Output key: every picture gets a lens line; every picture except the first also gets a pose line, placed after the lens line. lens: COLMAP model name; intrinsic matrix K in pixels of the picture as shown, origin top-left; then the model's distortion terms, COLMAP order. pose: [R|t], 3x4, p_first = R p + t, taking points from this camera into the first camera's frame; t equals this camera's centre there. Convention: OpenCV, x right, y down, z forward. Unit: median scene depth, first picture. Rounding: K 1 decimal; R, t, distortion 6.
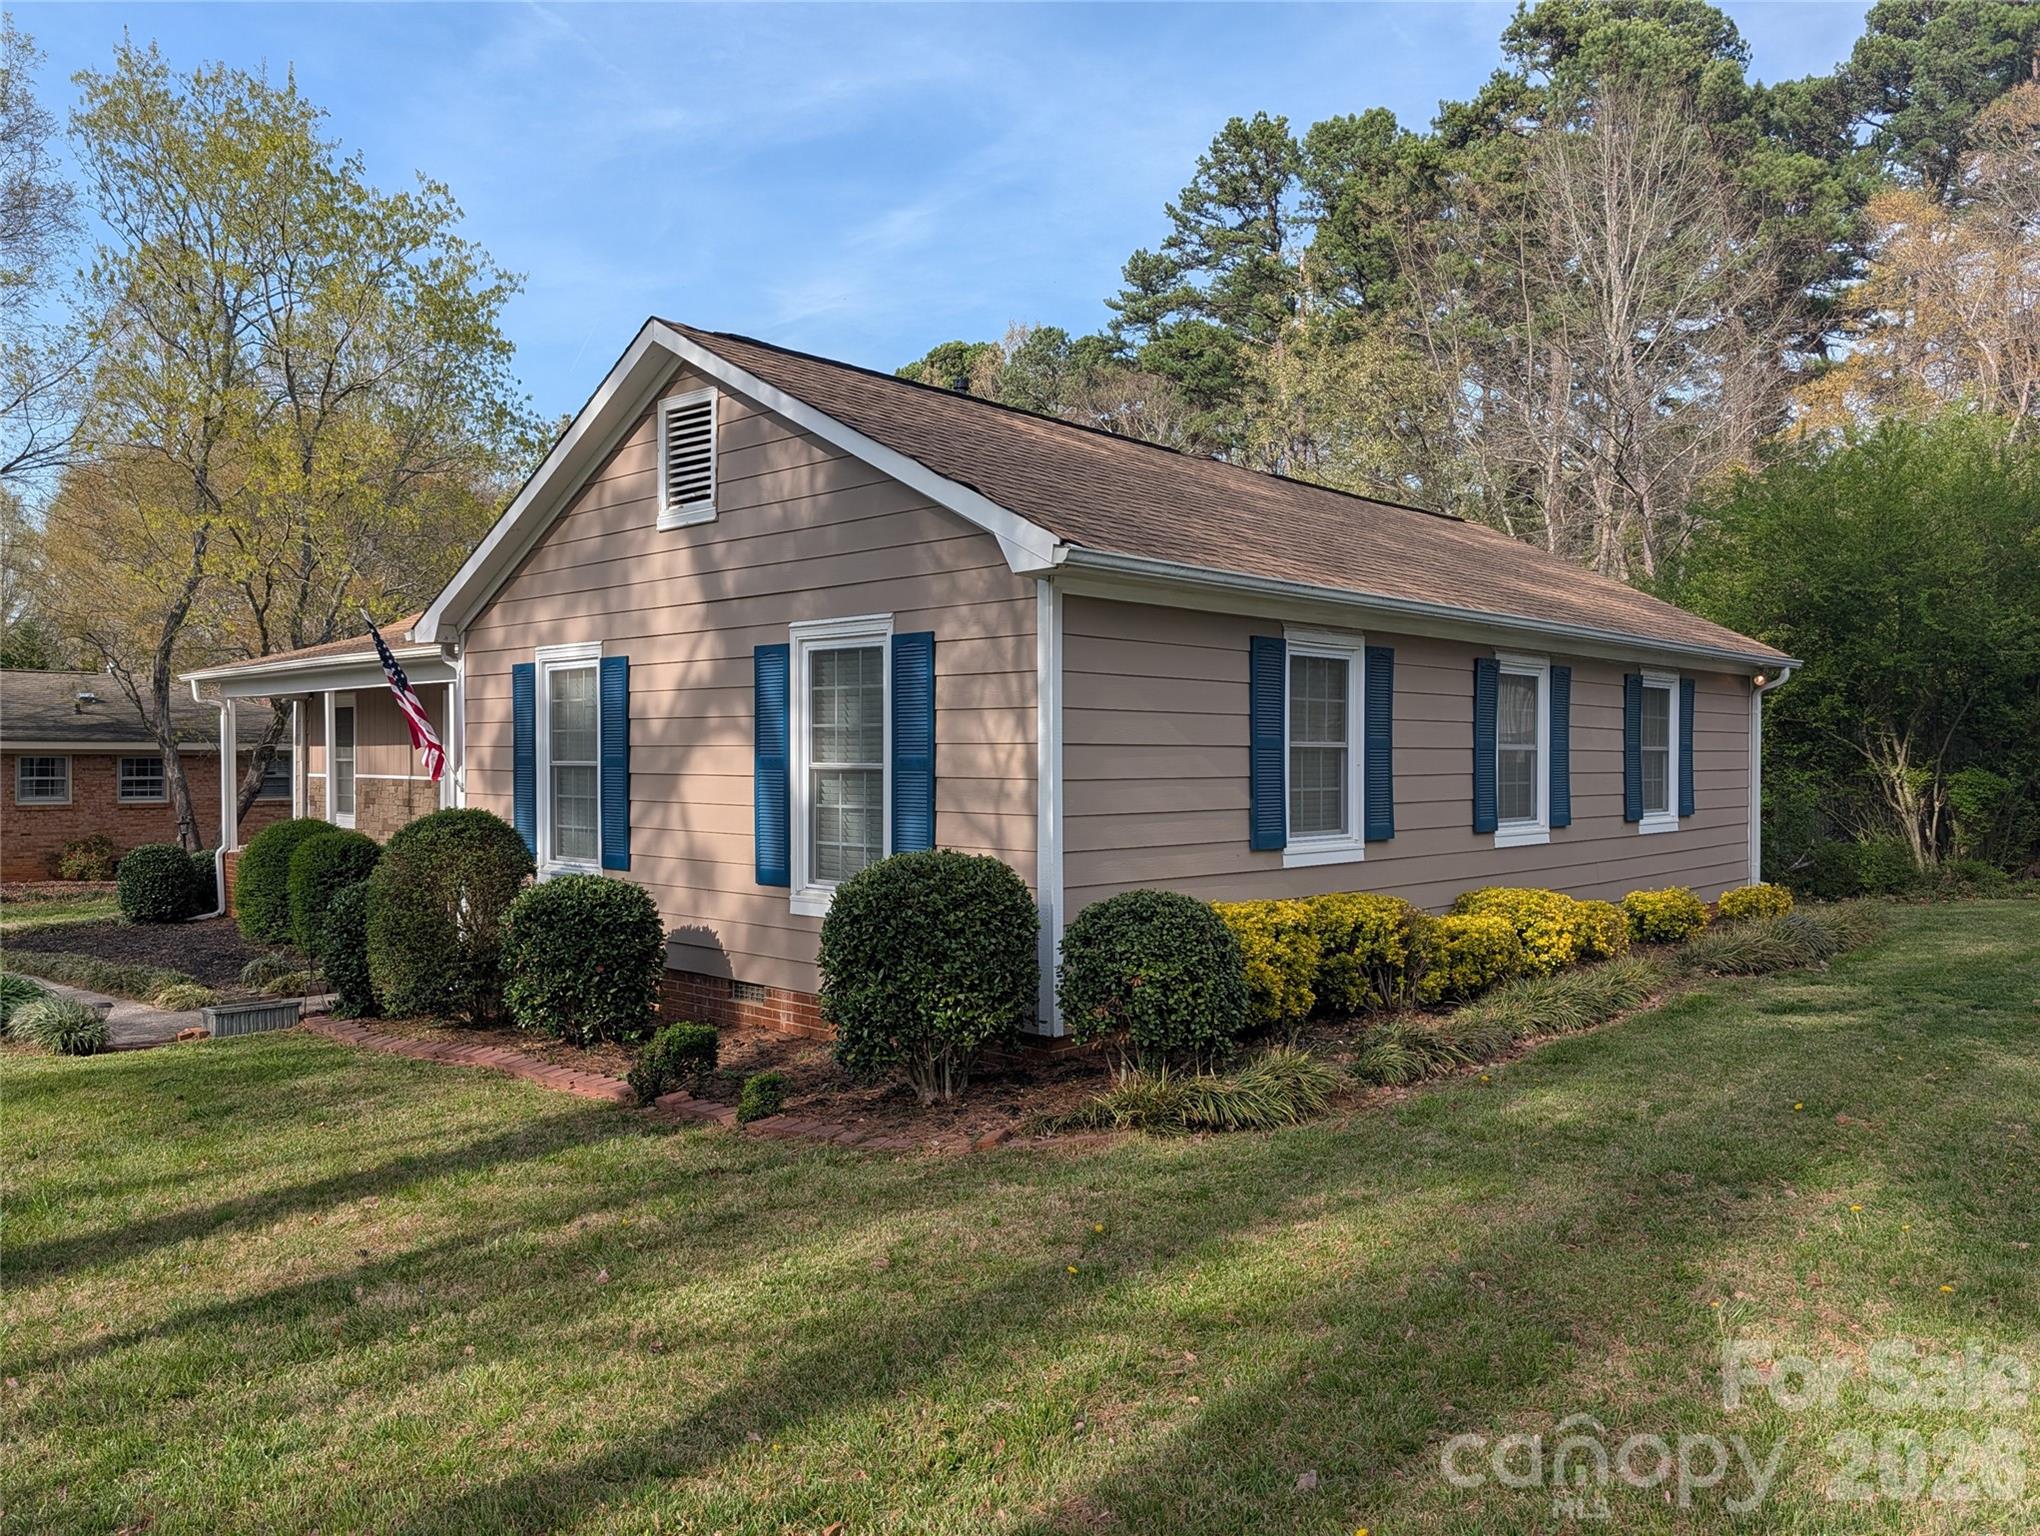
lens RADIAL K [[1461.1, 0, 1025.5], [0, 1461.1, 778.4], [0, 0, 1]] dist [0.044057, -0.048788]
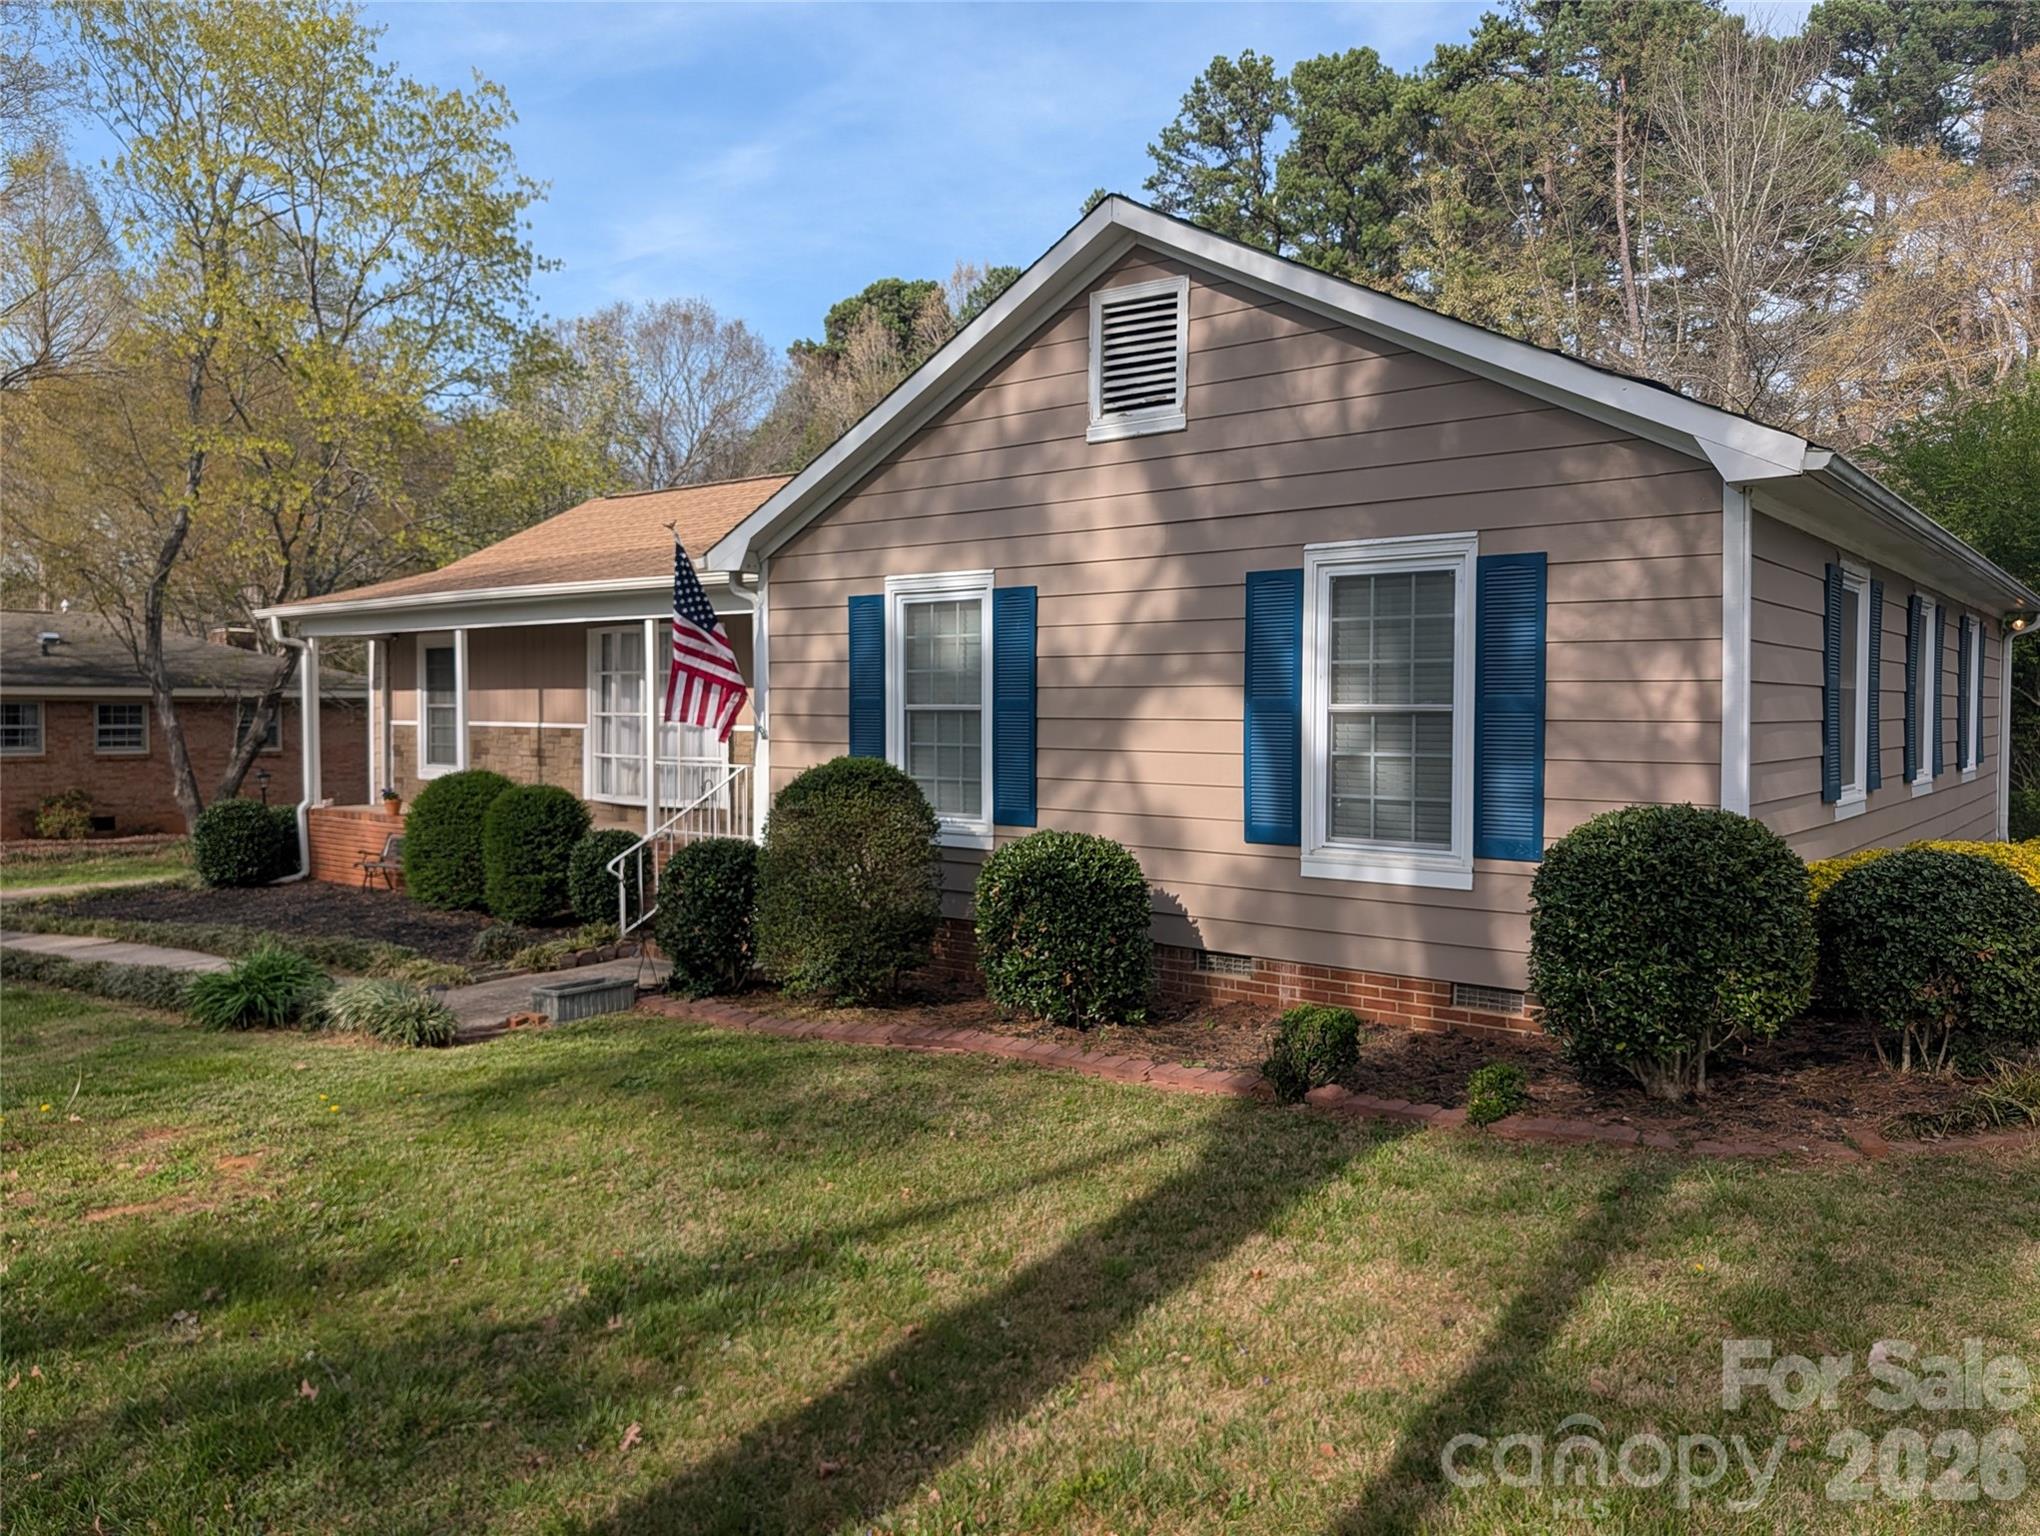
lens RADIAL K [[1461.1, 0, 1028.7], [0, 1461.1, 762.2], [0, 0, 1]] dist [0.044057, -0.048788]
pose [[0.996461, -0.002456, 0.084025, -0.314439], [0.000545, 0.999741, 0.022765, 0.002861], [-0.084059, -0.022639, 0.996204, 0.106784]]
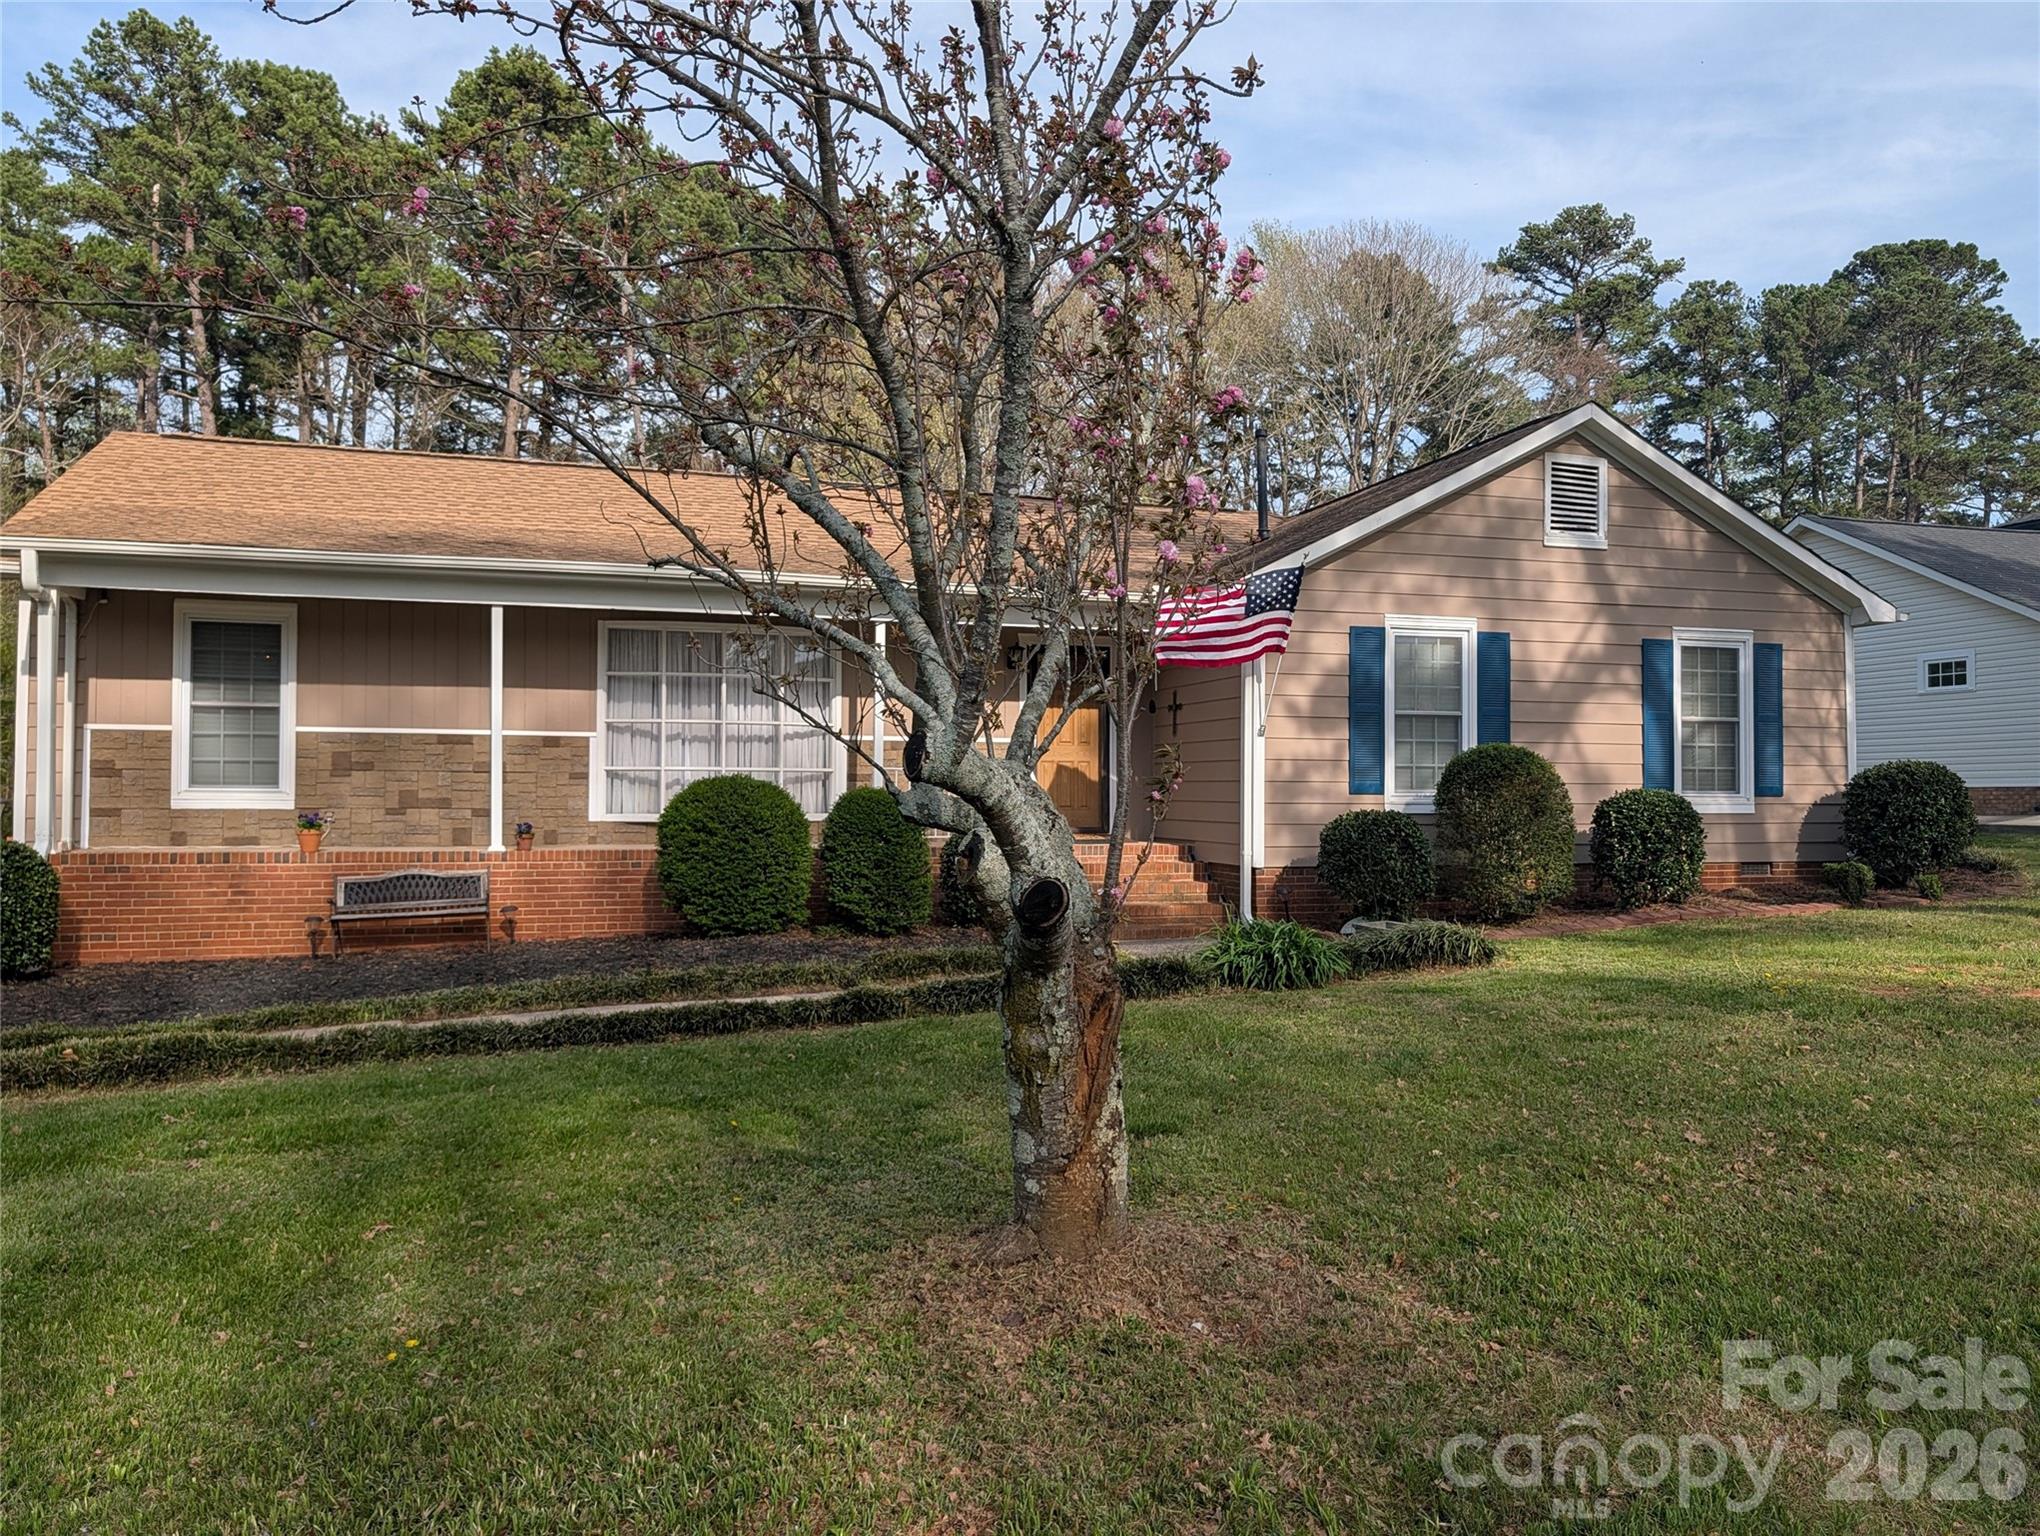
lens RADIAL K [[1461.1, 0, 1017.3], [0, 1461.1, 749.7], [0, 0, 1]] dist [0.044057, -0.048788]
pose [[0.483805, 0.015541, 0.875038, -1.473101], [0.009689, 0.999686, -0.023113, 0.043082], [-0.875122, 0.019661, 0.483503, 0.671839]]
